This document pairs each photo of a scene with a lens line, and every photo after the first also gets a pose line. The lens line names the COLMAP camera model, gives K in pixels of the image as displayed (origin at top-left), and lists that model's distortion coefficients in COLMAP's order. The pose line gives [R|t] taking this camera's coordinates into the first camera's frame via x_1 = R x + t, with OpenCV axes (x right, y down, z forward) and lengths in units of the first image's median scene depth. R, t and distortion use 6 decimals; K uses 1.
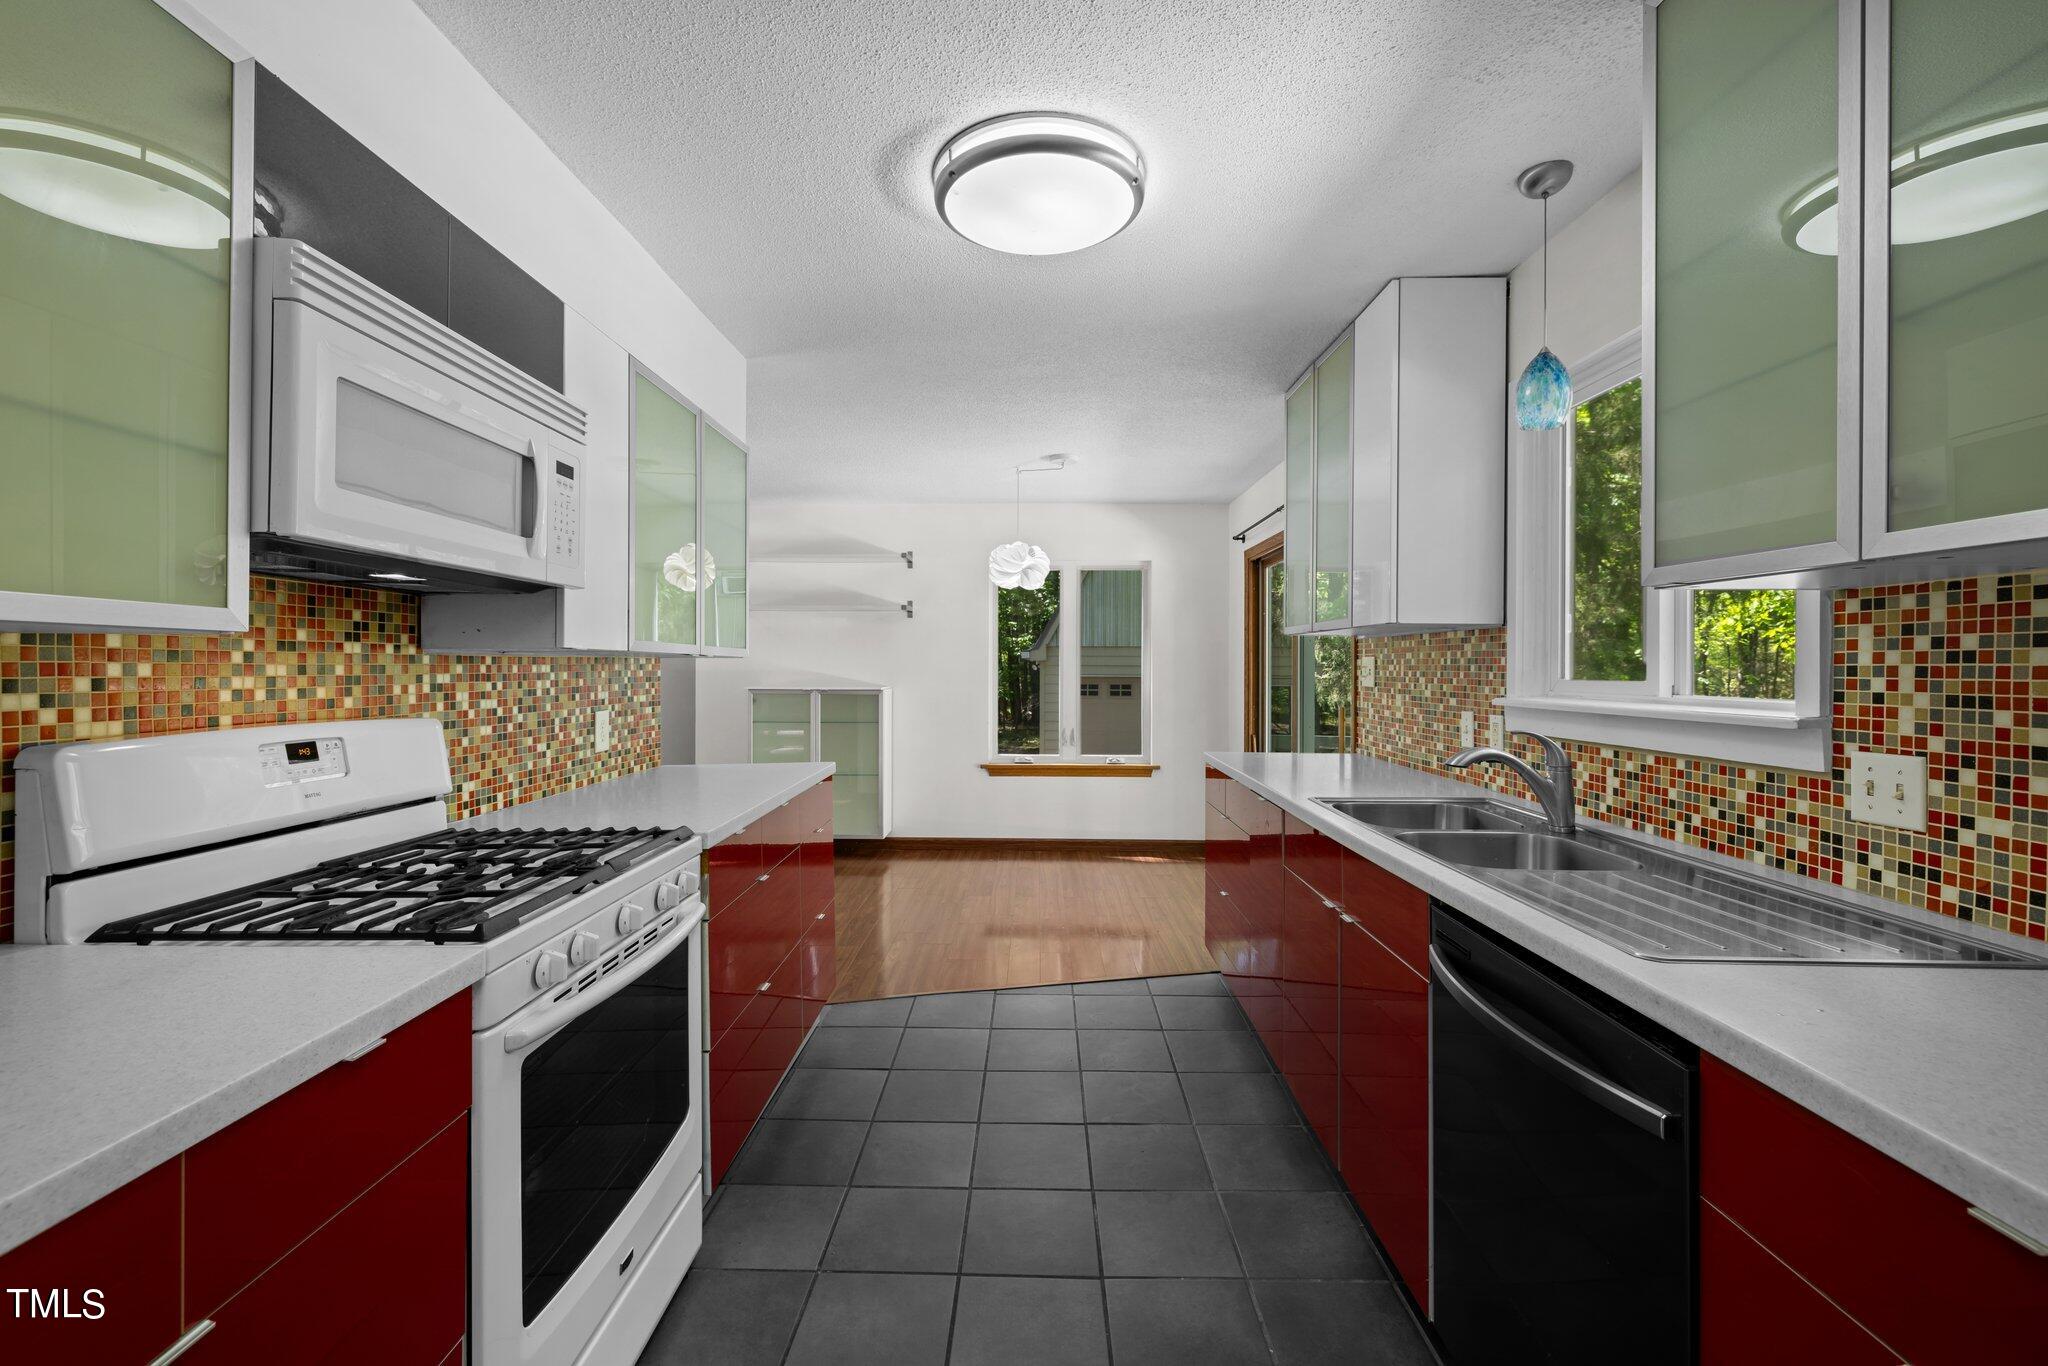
lens RADIAL K [[858.6, 0, 1015.9], [0, 858.6, 660.7], [0, 0, 1]] dist [0.001005, 0.000780]
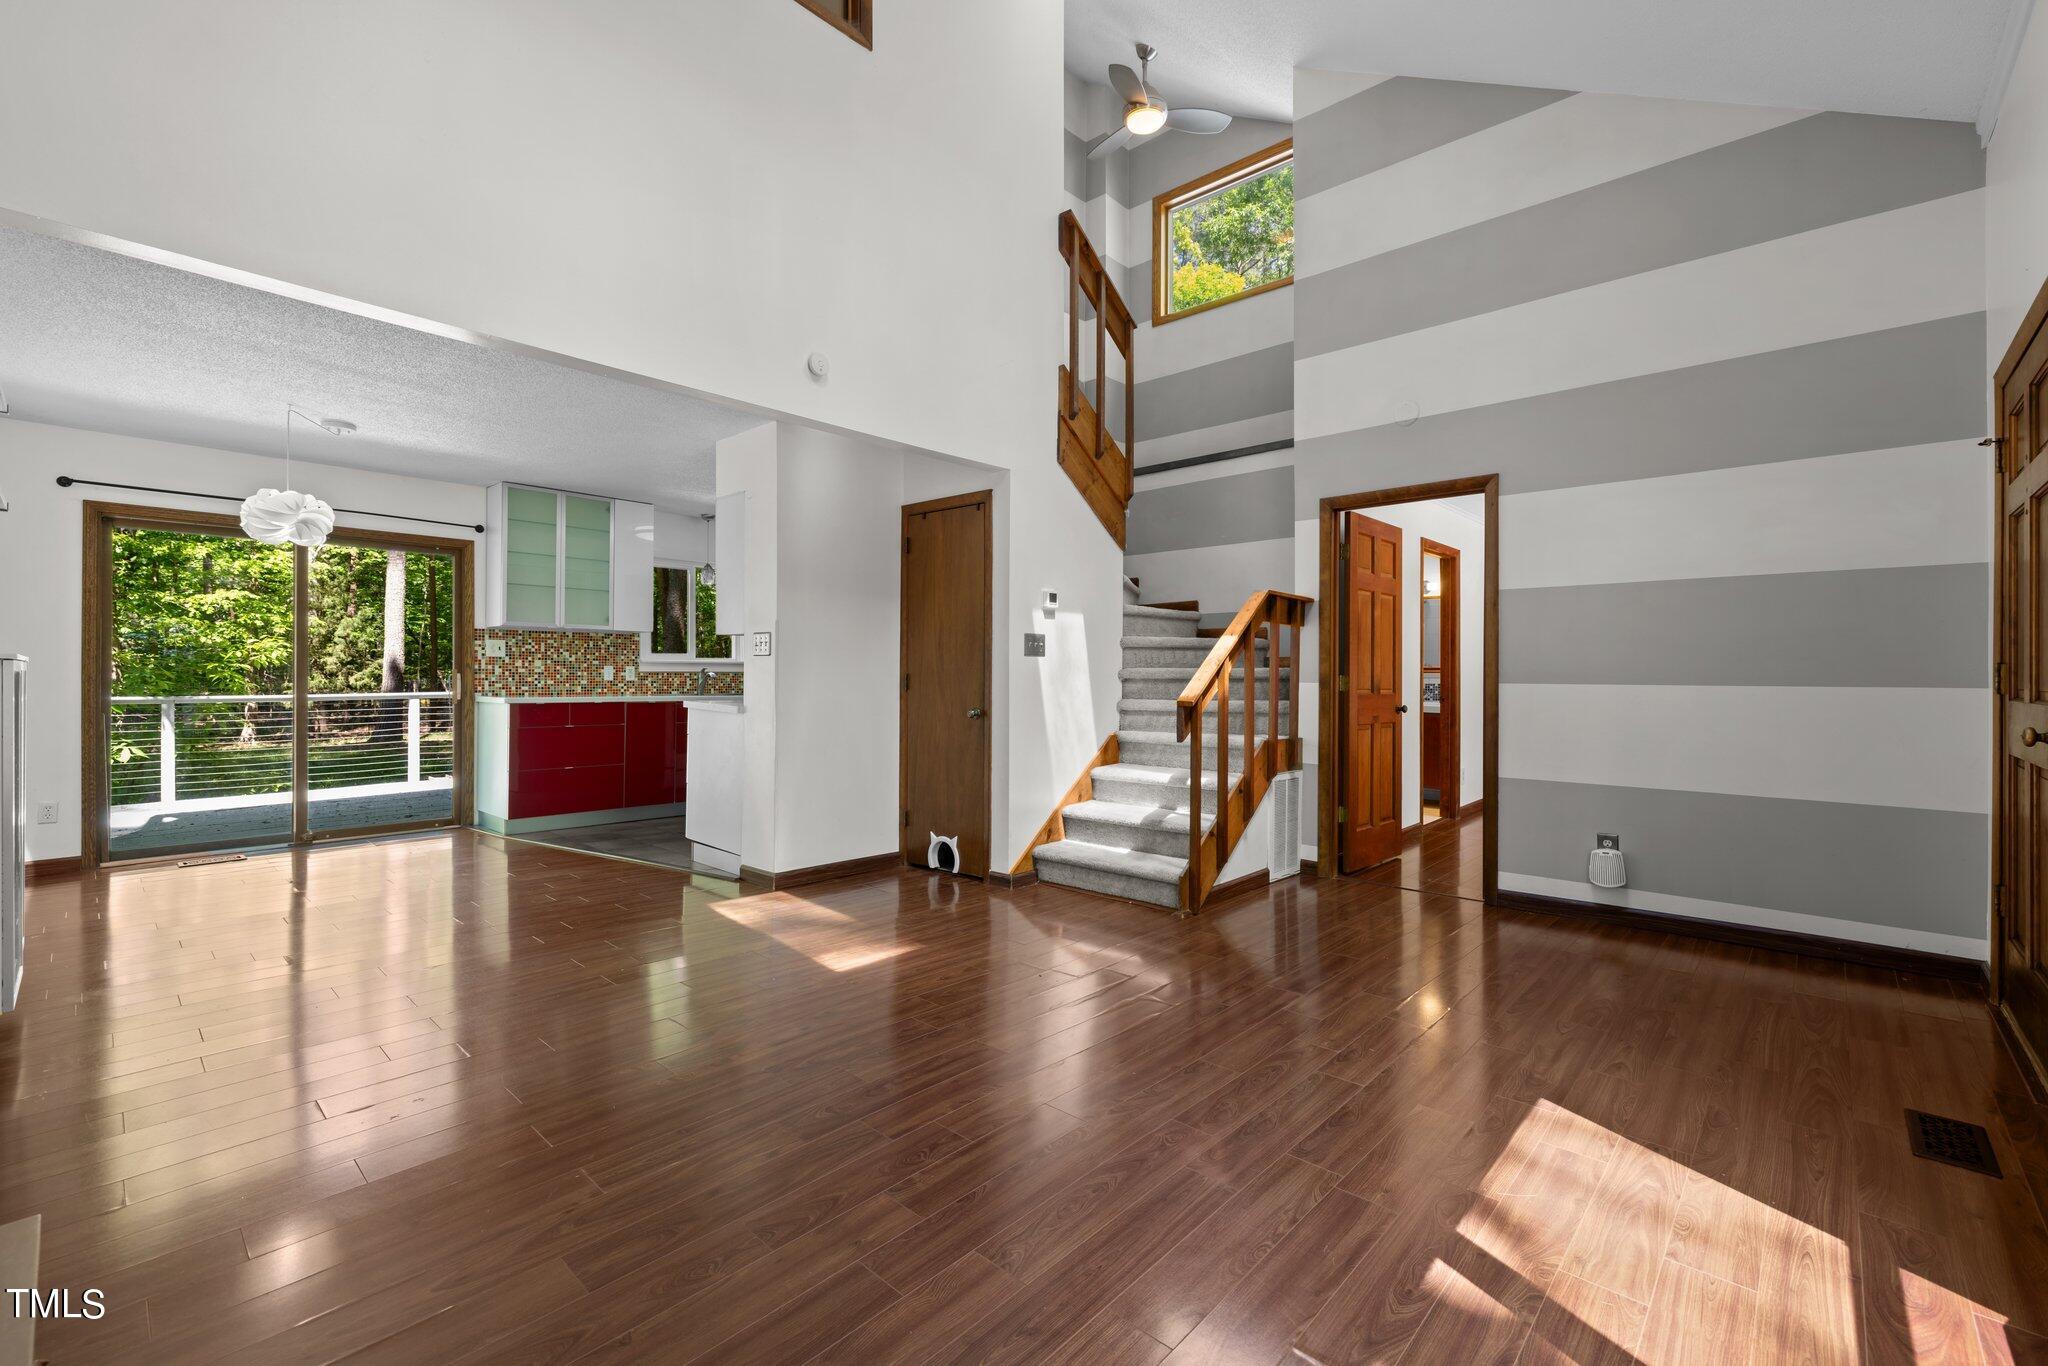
lens RADIAL K [[871.6, 0, 1010.3], [0, 871.6, 675.7], [0, 0, 1]] dist [0.001813, 0.000281]
pose [[-0.743614, -0.008129, 0.668560, -2.987119], [-0.011723, 0.999931, -0.000880, 0.110481], [-0.668507, -0.008492, -0.743658, 3.062163]]
